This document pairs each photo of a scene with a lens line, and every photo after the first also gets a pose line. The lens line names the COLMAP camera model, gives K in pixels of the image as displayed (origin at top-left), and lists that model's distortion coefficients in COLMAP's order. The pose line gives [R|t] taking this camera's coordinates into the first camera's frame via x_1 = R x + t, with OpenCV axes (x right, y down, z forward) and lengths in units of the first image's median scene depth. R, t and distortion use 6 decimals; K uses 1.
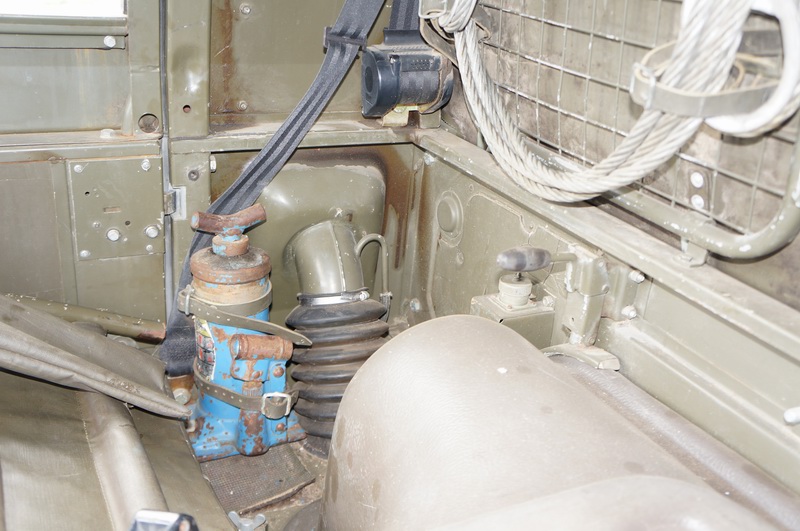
lens RADIAL K [[804.0, 0, 415.3], [0, 804.0, 266.4], [0, 0, 1]] dist [-0.066459, 0.001848]
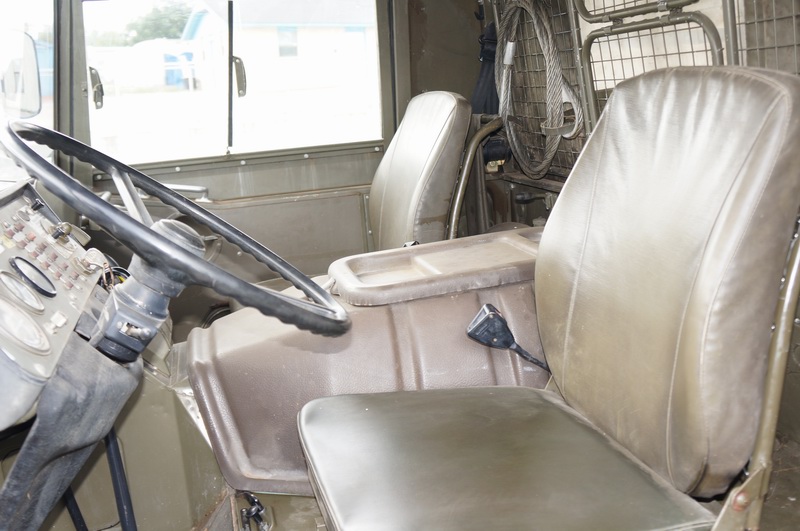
lens RADIAL K [[818.0, 0, 400.0], [0, 818.0, 265.5], [0, 0, 1]] dist [-0.073185, 0.233367]
pose [[0.961697, -0.106233, -0.252692, 0.402384], [0.057321, 0.979406, -0.193595, 0.748083], [0.268055, 0.171695, 0.947981, -1.785251]]
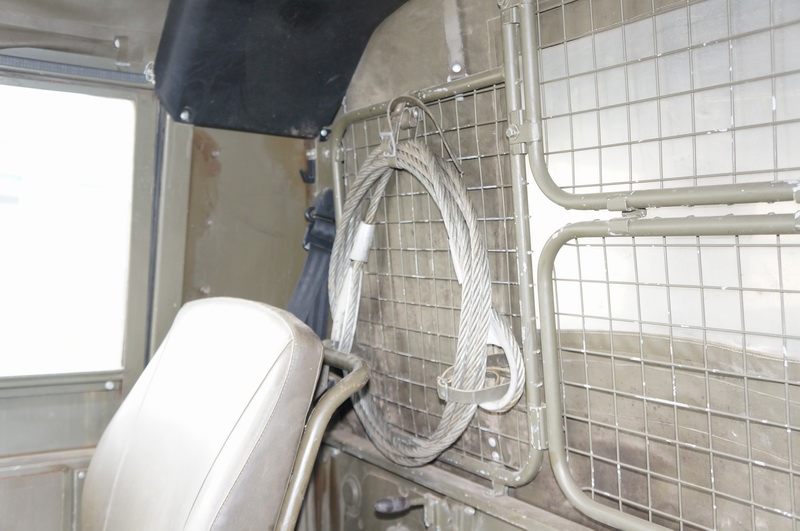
lens RADIAL K [[818.0, 0, 400.0], [0, 818.0, 265.5], [0, 0, 1]] dist [-0.073185, 0.233367]
pose [[0.993683, -0.065336, 0.091248, 0.034641], [0.094735, 0.924237, -0.369879, 0.143584], [-0.060168, 0.376187, 0.924588, -0.611192]]
